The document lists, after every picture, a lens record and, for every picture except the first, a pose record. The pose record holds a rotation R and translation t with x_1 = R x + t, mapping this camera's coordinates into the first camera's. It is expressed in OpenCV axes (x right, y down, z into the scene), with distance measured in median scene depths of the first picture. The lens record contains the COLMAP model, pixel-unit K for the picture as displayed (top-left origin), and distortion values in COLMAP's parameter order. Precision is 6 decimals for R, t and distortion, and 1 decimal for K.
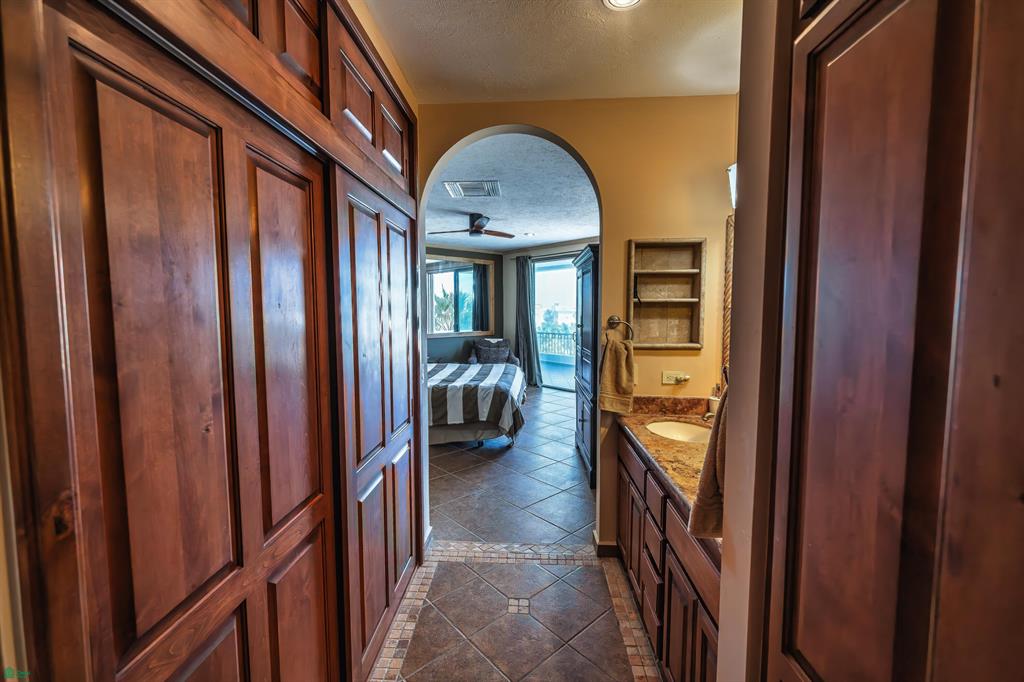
lens RADIAL K [[423.2, 0, 507.2], [0, 423.2, 342.5], [0, 0, 1]] dist [0.001095, -0.003138]
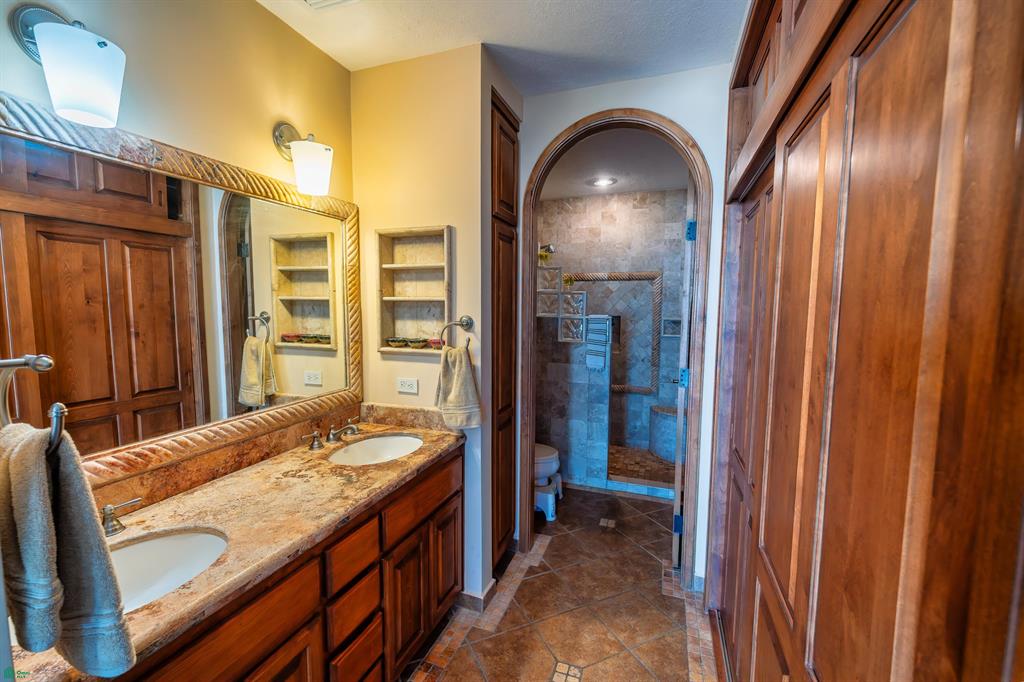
lens RADIAL K [[423.2, 0, 507.2], [0, 423.2, 342.5], [0, 0, 1]] dist [0.001095, -0.003138]
pose [[-0.953419, -0.028601, 0.300292, -0.145702], [0.019685, 0.987474, 0.156551, -0.135627], [-0.301008, 0.155170, -0.940913, 1.641936]]
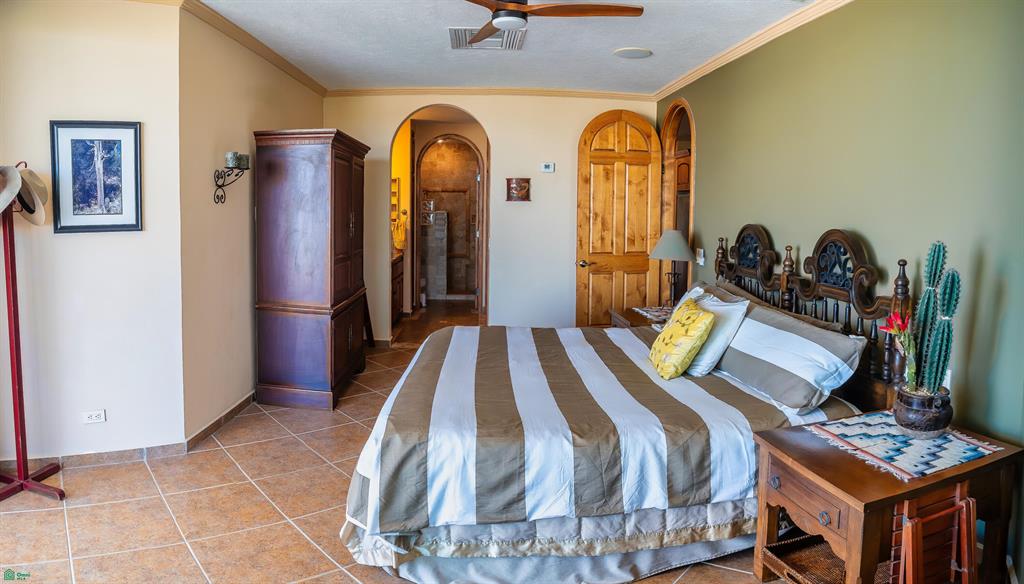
lens RADIAL K [[977.7, 0, 512.0], [0, 977.7, 292.0], [0, 0, 1]] dist [0.000613, -0.000011]
pose [[-0.996922, -0.003235, -0.078328, 0.044683], [-0.015615, 0.987321, 0.157964, -0.545789], [0.076824, 0.158701, -0.984333, 7.340932]]
